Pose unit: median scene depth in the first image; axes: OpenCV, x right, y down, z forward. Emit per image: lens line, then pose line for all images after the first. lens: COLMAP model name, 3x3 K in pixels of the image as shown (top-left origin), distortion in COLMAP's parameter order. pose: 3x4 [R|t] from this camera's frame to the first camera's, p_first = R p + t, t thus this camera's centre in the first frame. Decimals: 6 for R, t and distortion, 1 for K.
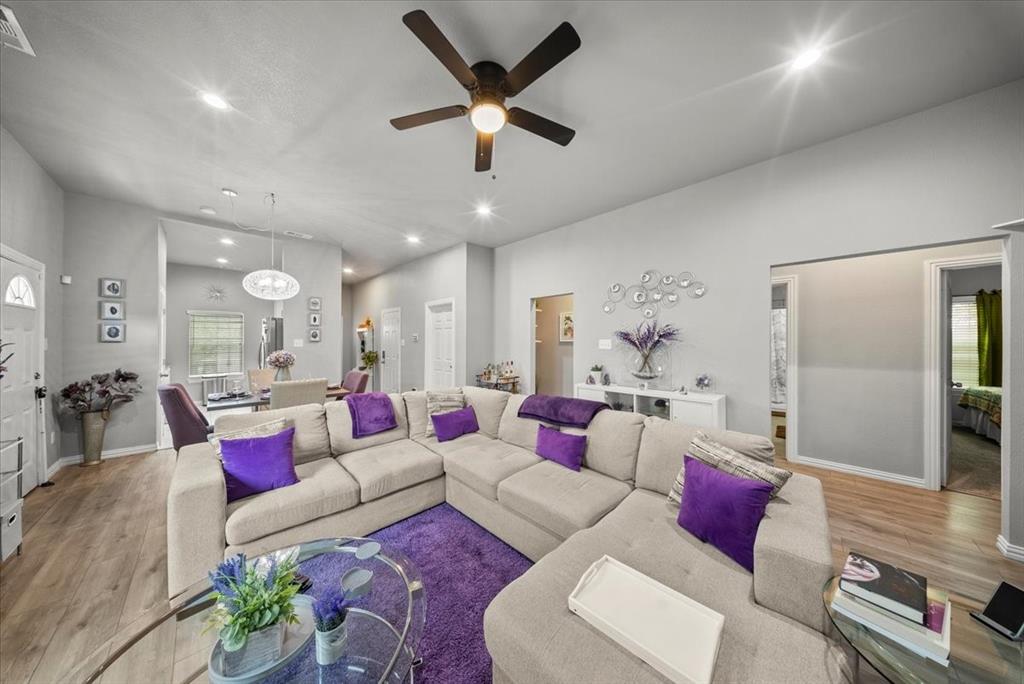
lens RADIAL K [[302.3, 0, 509.6], [0, 302.3, 341.3], [0, 0, 1]] dist [0.000313, -0.000480]
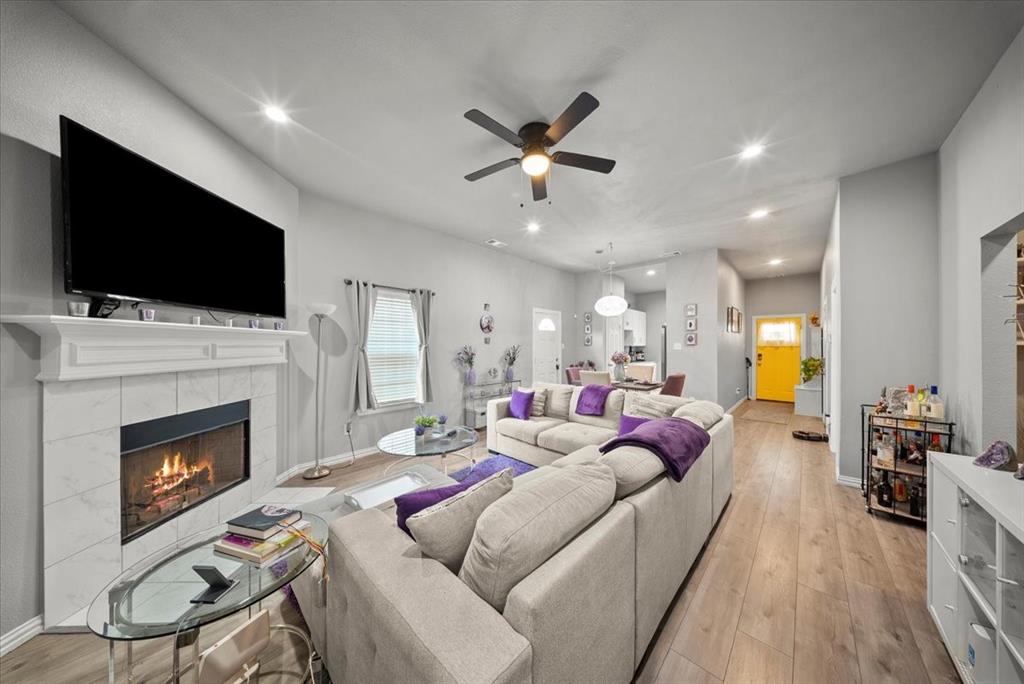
lens RADIAL K [[302.3, 0, 510.8], [0, 302.3, 346.4], [0, 0, 1]] dist [0.000313, -0.000480]
pose [[0.019577, 0.002129, -0.999806, 0.662764], [0.000726, 0.999997, 0.002144, 0.004821], [0.999808, -0.000768, 0.019576, 0.499700]]
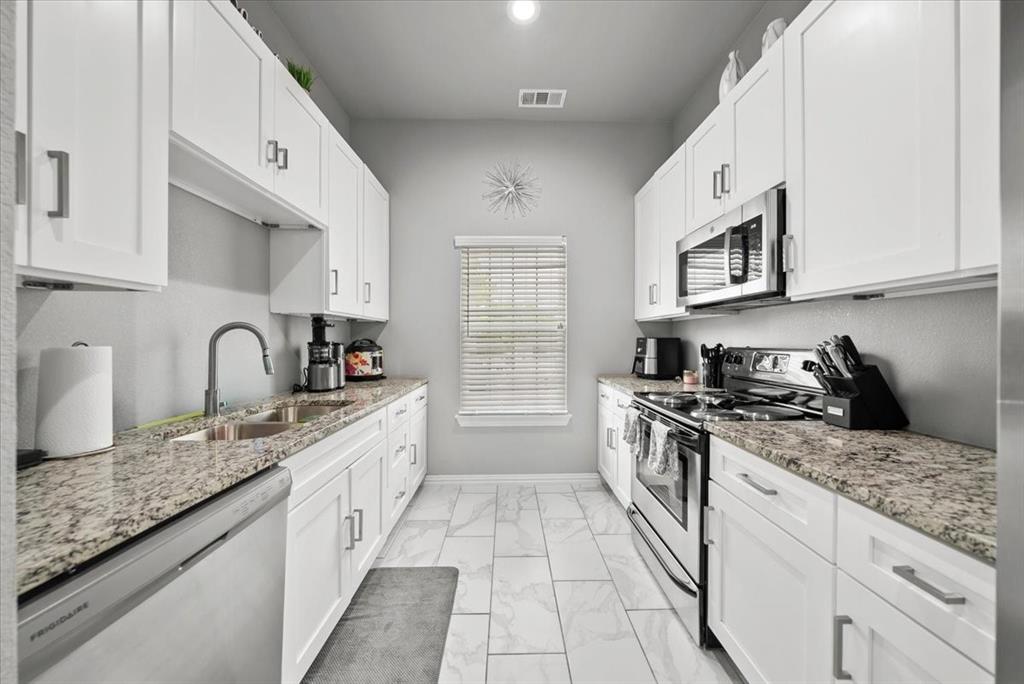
lens RADIAL K [[302.3, 0, 510.4], [0, 302.3, 341.7], [0, 0, 1]] dist [0.000313, -0.000480]
pose [[0.717468, 0.003287, -0.696584, -1.478077], [-0.004087, 0.999992, 0.000508, 0.056636], [0.696580, 0.002482, 0.717475, 1.520965]]
